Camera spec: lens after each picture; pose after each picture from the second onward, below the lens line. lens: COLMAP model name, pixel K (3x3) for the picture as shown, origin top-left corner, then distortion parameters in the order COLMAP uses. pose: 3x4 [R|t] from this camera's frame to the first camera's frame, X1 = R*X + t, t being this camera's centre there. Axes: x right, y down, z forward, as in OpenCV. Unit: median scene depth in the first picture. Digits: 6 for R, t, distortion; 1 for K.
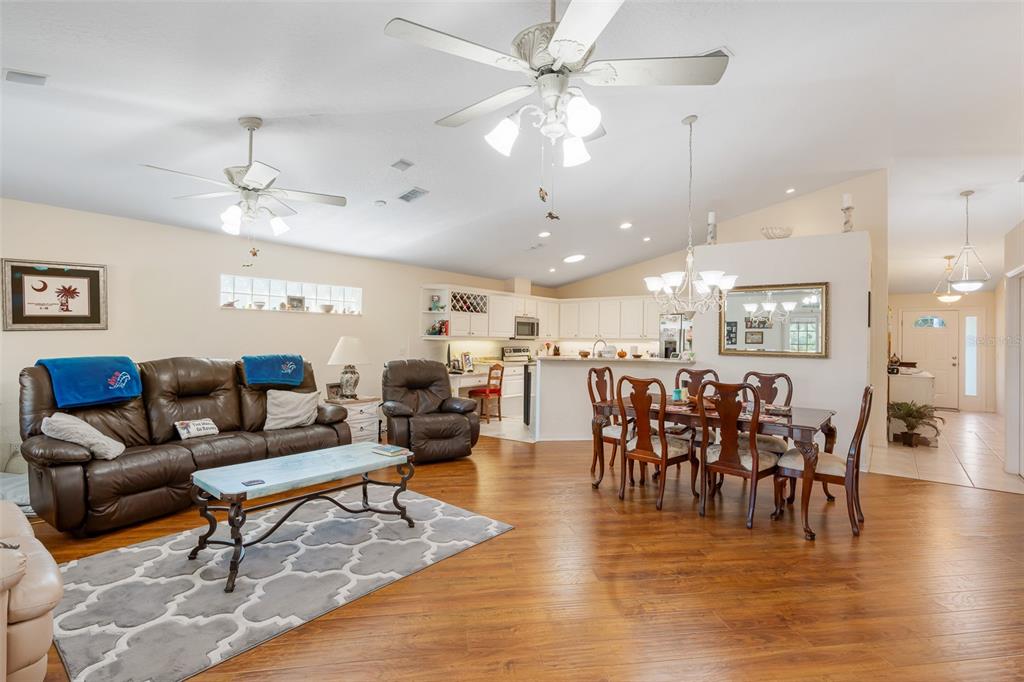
lens RADIAL K [[490.0, 0, 515.5], [0, 490.0, 336.2], [0, 0, 1]] dist [-0.002345, 0.000049]
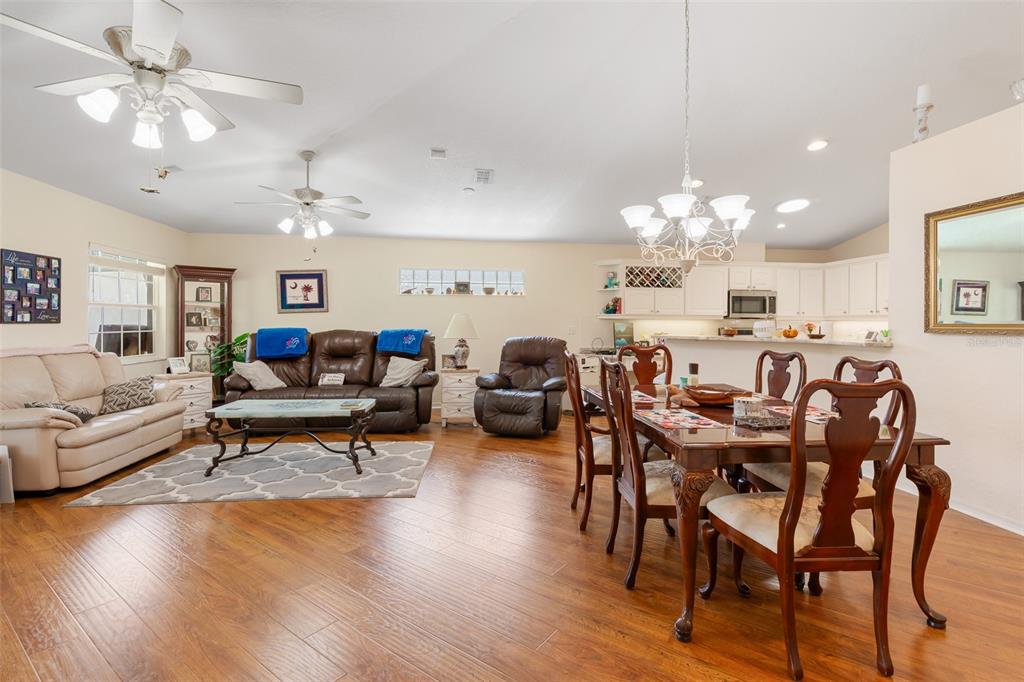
lens RADIAL K [[497.7, 0, 513.7], [0, 497.7, 323.9], [0, 0, 1]] dist [-0.001354, 0.000177]
pose [[0.697343, -0.010538, -0.716660, 0.616062], [0.006773, 0.999944, -0.008113, 0.036833], [0.716706, 0.000803, 0.697375, 0.316450]]
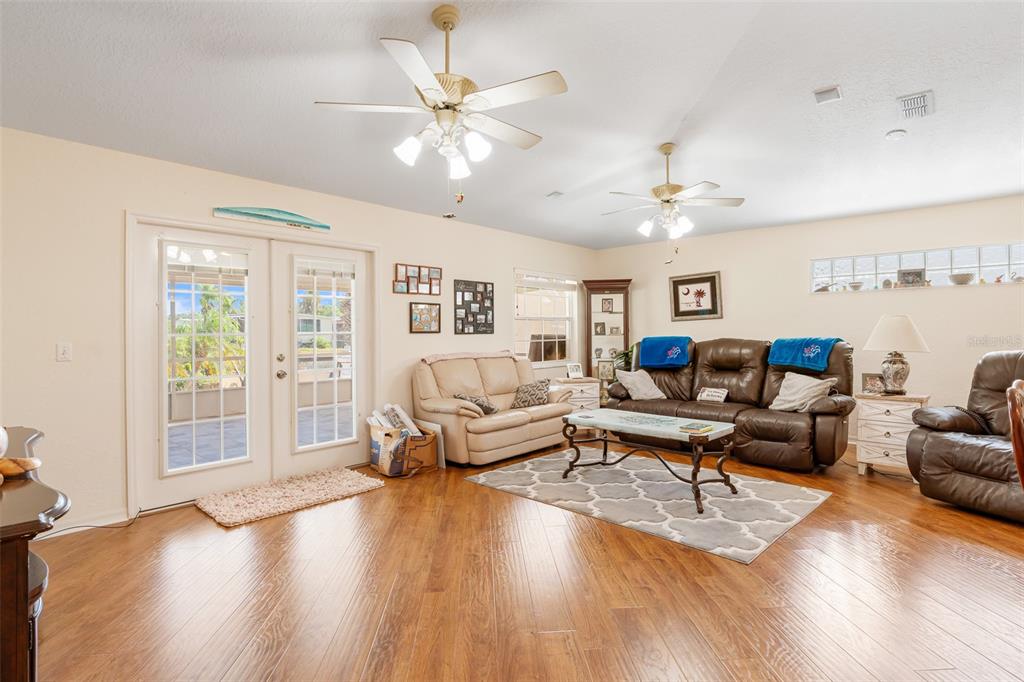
lens RADIAL K [[509.5, 0, 512.4], [0, 509.5, 330.8], [0, 0, 1]] dist [-0.004332, -0.000269]
pose [[-0.094851, -0.015552, -0.995370, 0.568635], [0.009016, 0.999824, -0.016481, 0.035944], [0.995451, -0.010538, -0.094694, 0.518882]]
